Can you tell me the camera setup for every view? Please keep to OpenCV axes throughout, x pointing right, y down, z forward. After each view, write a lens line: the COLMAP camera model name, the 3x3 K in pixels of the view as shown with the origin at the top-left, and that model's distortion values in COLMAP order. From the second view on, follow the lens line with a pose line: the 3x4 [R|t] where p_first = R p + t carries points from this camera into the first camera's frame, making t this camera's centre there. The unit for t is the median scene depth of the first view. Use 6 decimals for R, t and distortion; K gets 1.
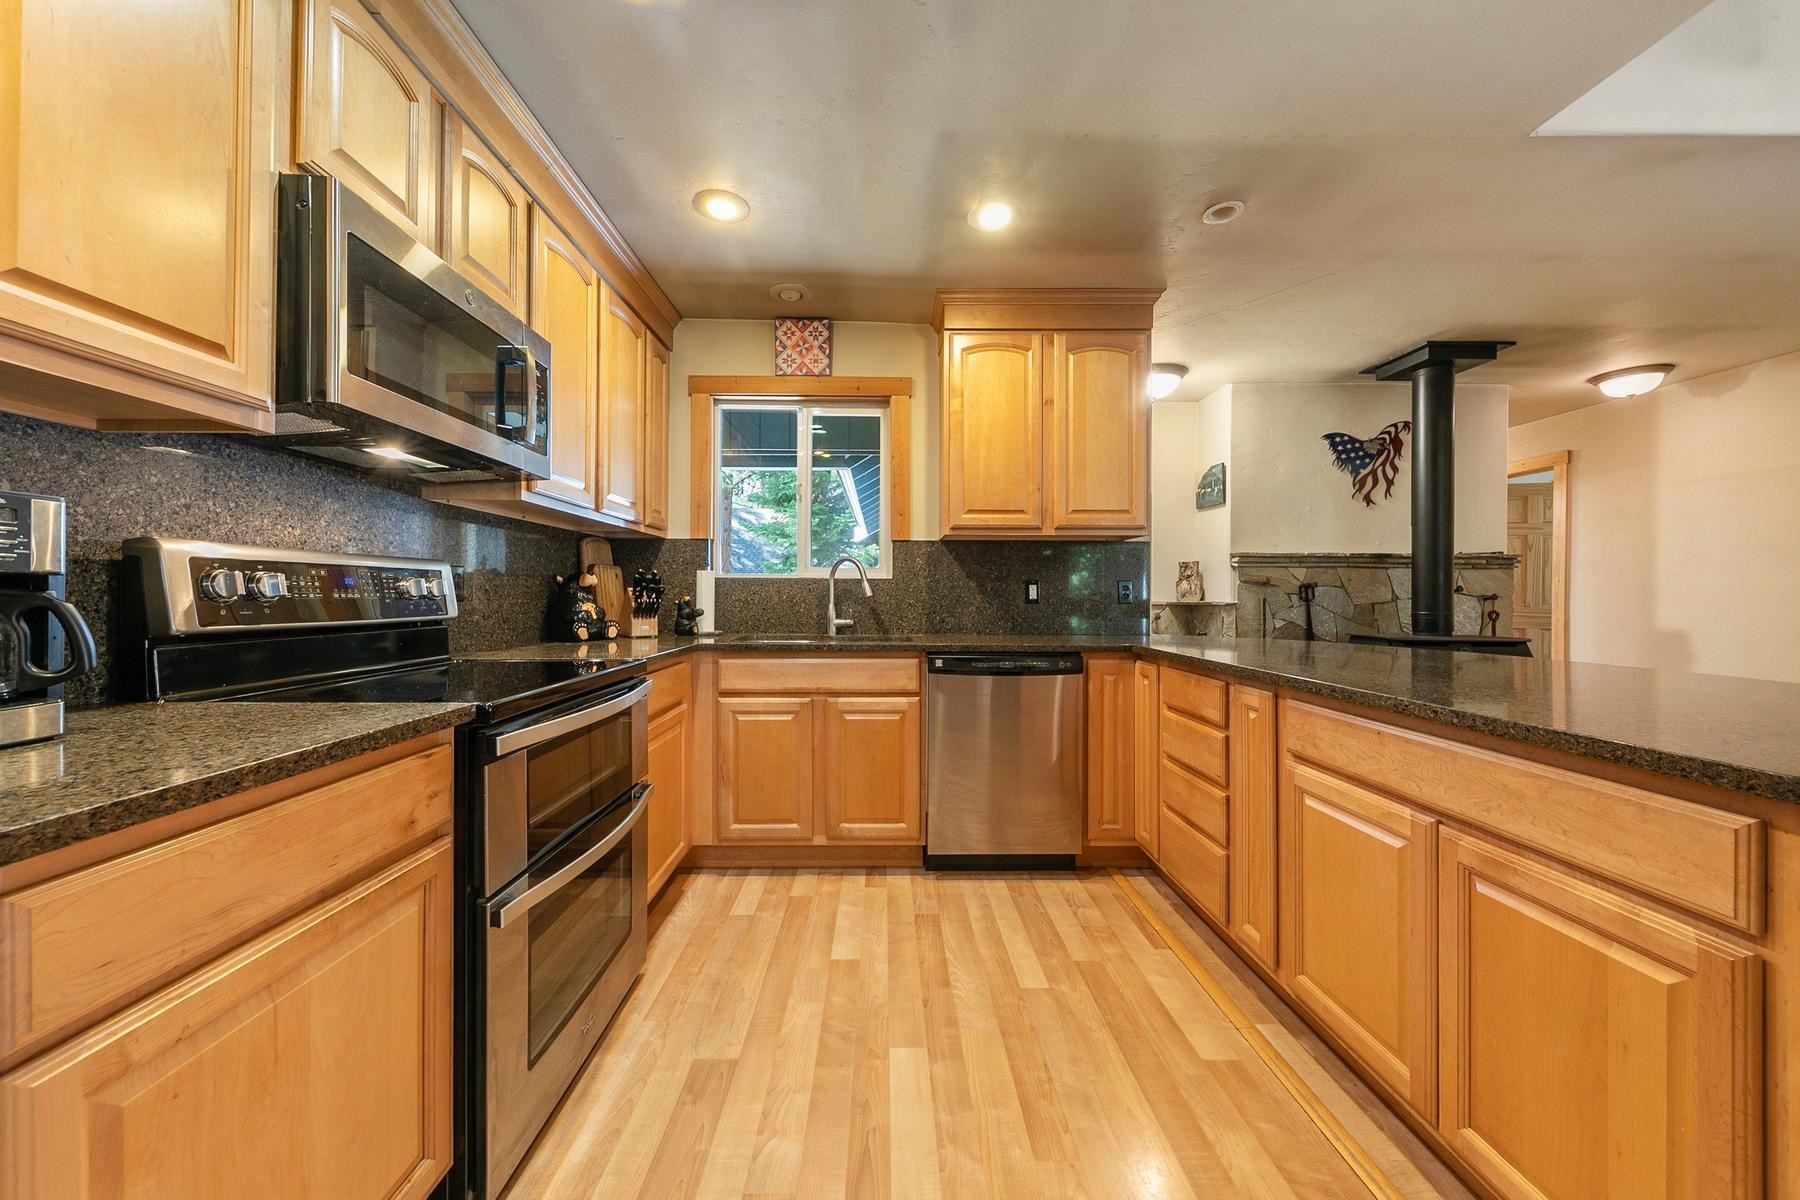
lens RADIAL K [[642.7, 0, 876.9], [0, 642.7, 597.5], [0, 0, 1]] dist [0.000347, 0.000011]
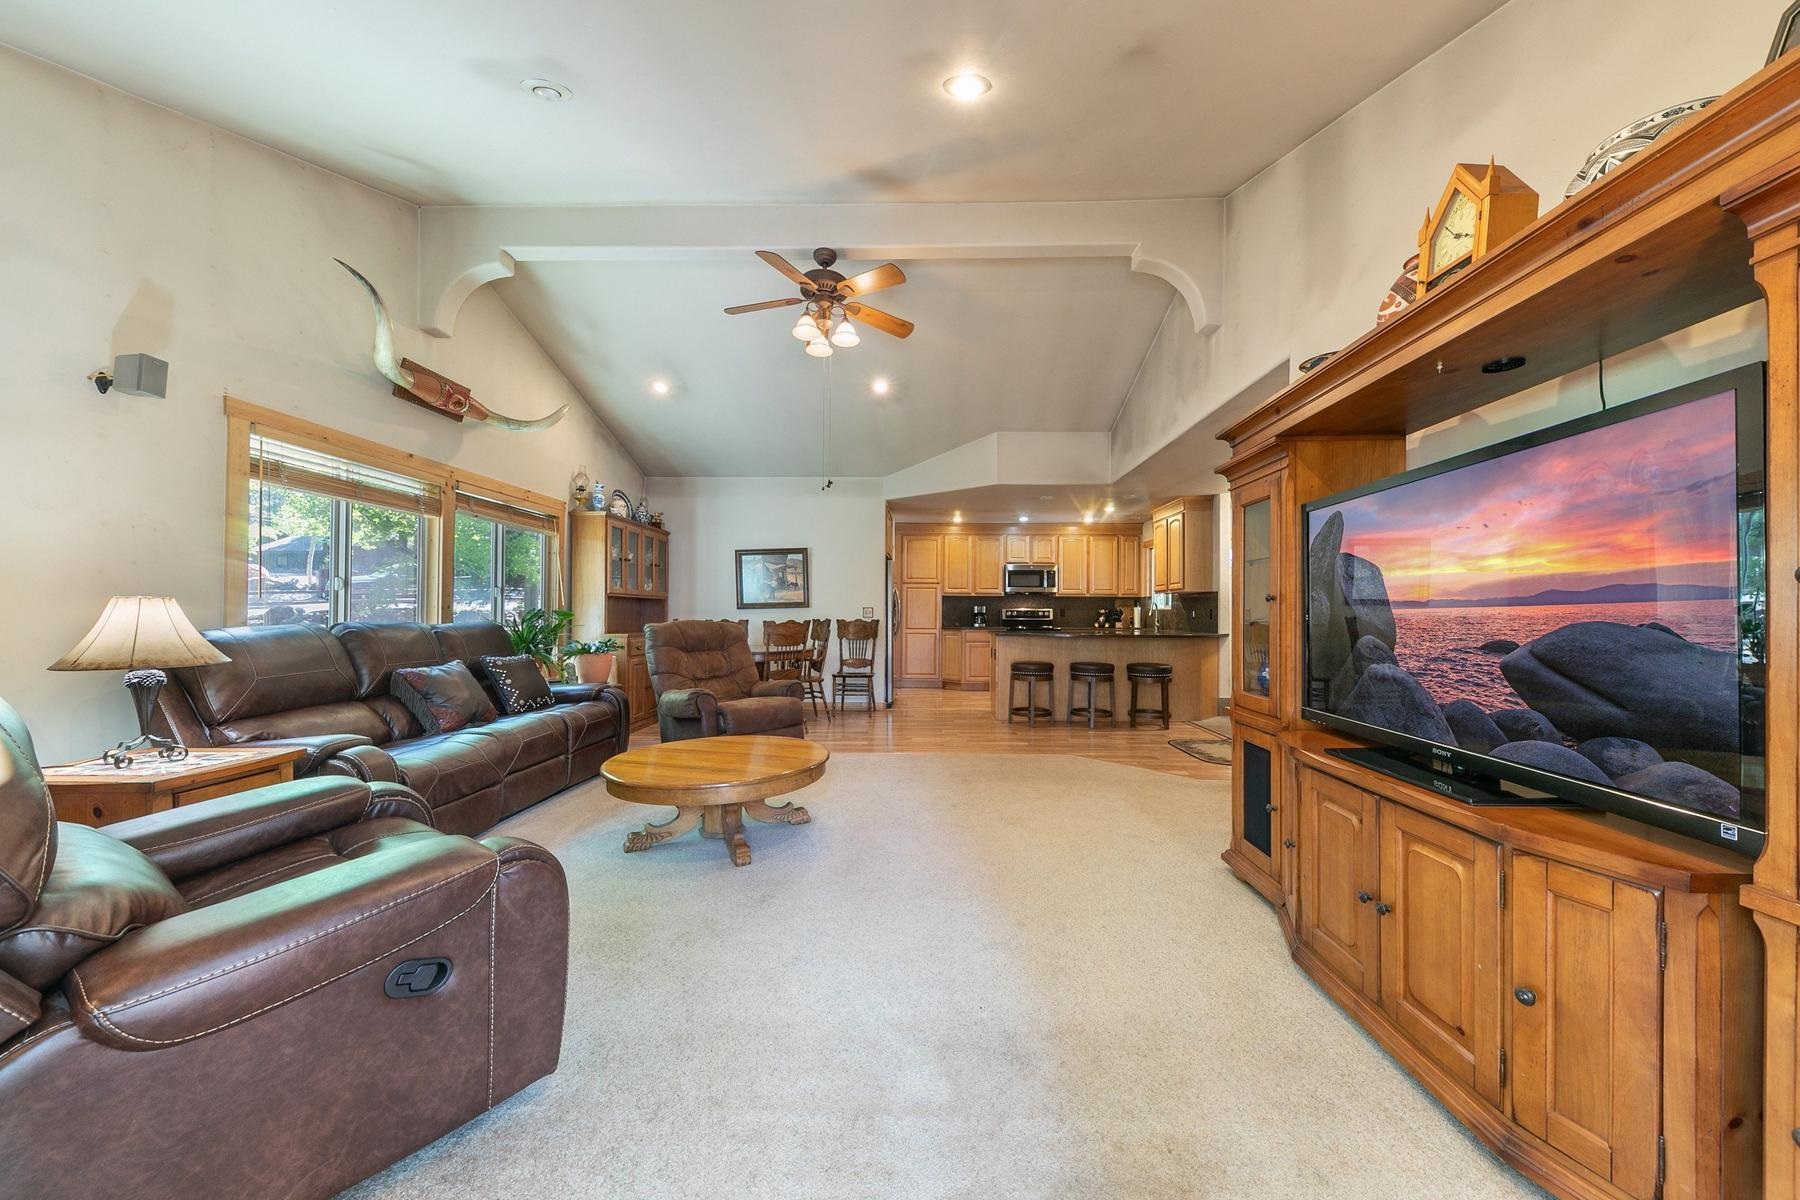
lens RADIAL K [[625.0, 0, 900.0], [0, 625.0, 600.0], [0, 0, 1]] dist [0.000420, 0.000005]
pose [[-0.039341, -0.027918, -0.998836, 2.083841], [-0.010387, 0.999567, -0.027530, 0.011619], [0.999172, 0.009291, -0.039614, -0.018643]]
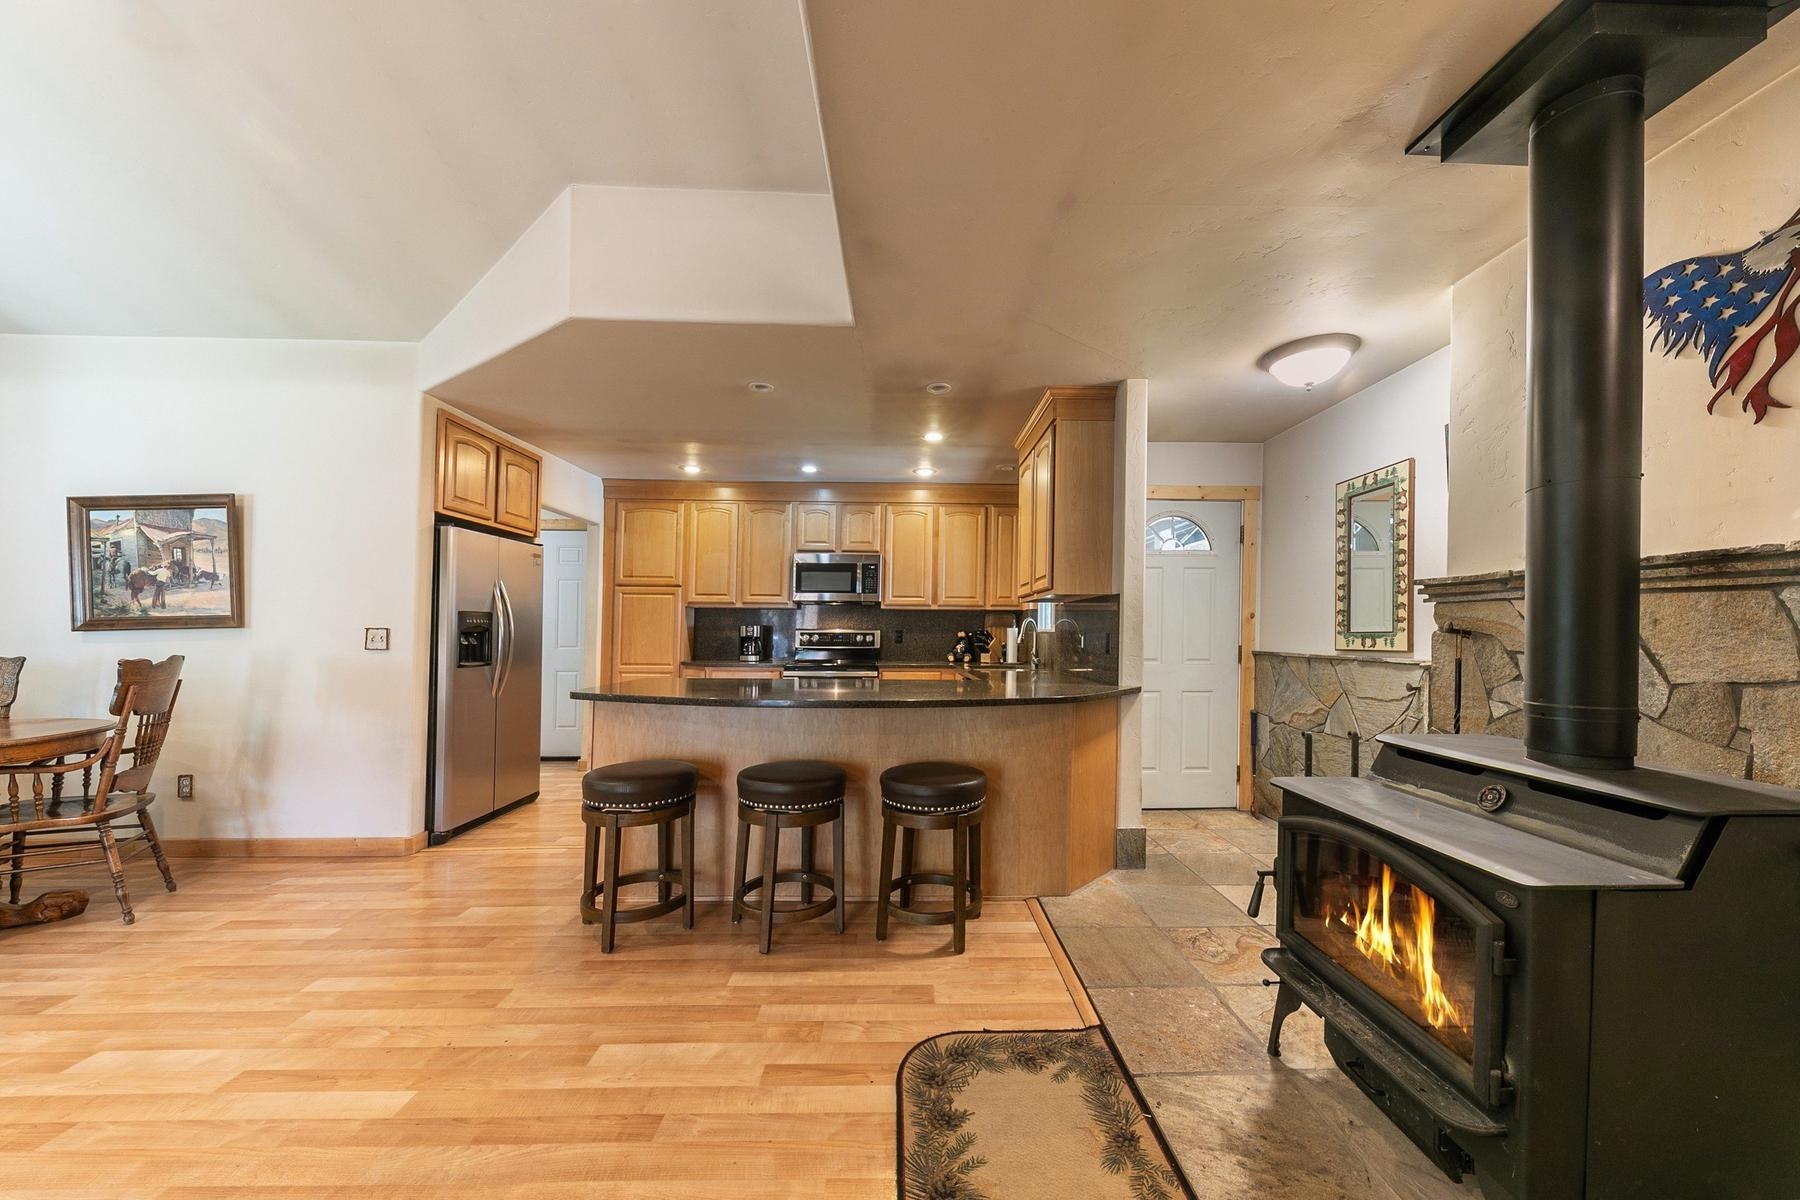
lens RADIAL K [[640.8, 0, 927.0], [0, 640.8, 625.3], [0, 0, 1]] dist [0.000423, 0.000030]
pose [[0.033866, -0.017116, -0.999280, 1.128341], [-0.011391, 0.999782, -0.017511, -0.012875], [0.999361, 0.011976, 0.033664, 0.520953]]
